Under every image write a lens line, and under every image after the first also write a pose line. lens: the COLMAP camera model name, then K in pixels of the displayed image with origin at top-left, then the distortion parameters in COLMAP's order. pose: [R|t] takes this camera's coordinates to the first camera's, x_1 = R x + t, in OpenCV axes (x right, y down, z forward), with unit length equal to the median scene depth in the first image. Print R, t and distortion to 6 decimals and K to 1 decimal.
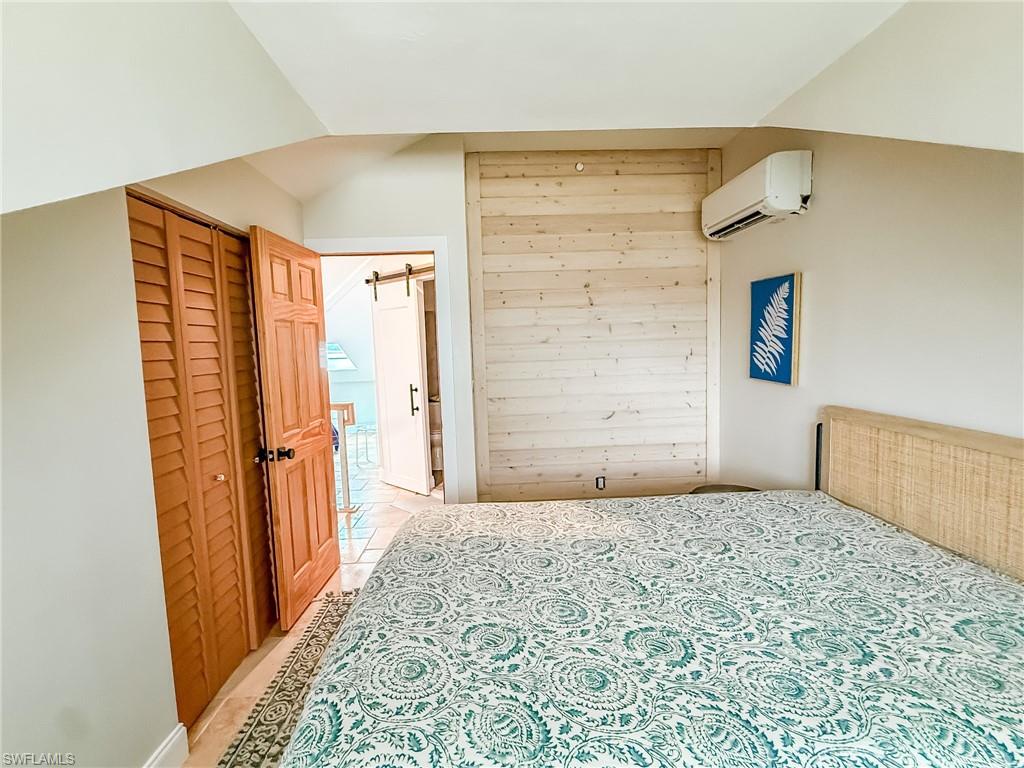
lens RADIAL K [[473.9, 0, 512.0], [0, 473.9, 384.0], [0, 0, 1]] dist [-0.000595, 0.000007]
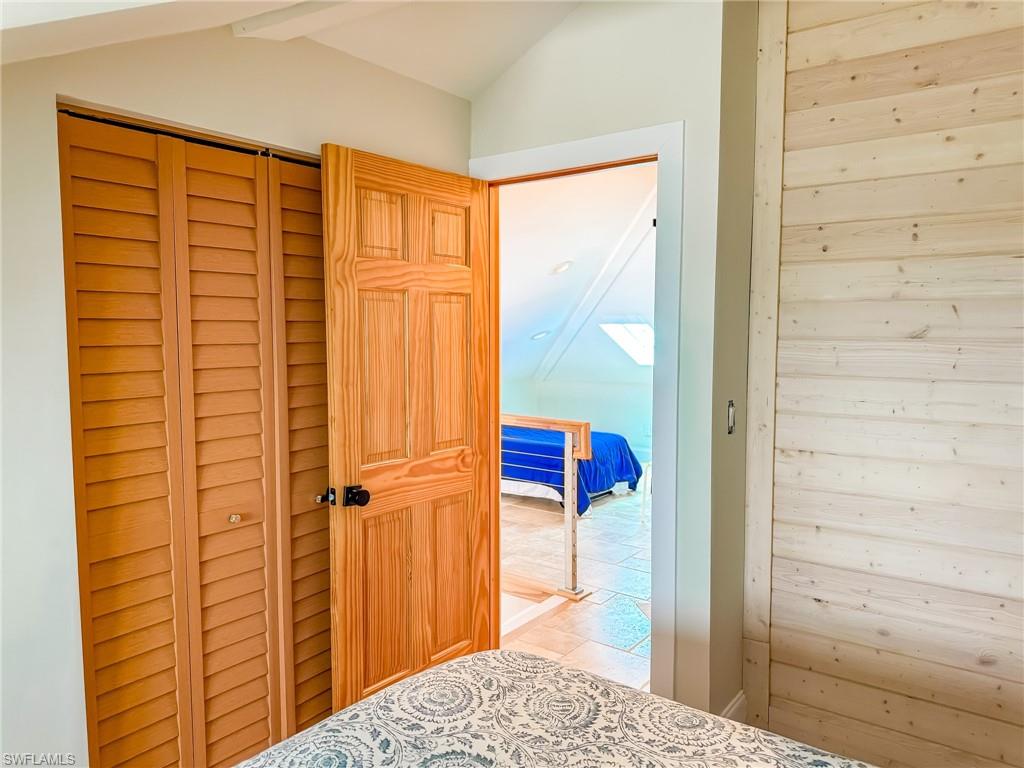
lens RADIAL K [[723.0, 0, 512.0], [0, 723.0, 384.0], [0, 0, 1]] dist [0.087966, -0.139319]
pose [[0.779739, 0.079691, -0.621013, 0.240228], [-0.079516, 0.996440, 0.028028, -0.041196], [0.621035, 0.027526, 0.783299, 0.290802]]
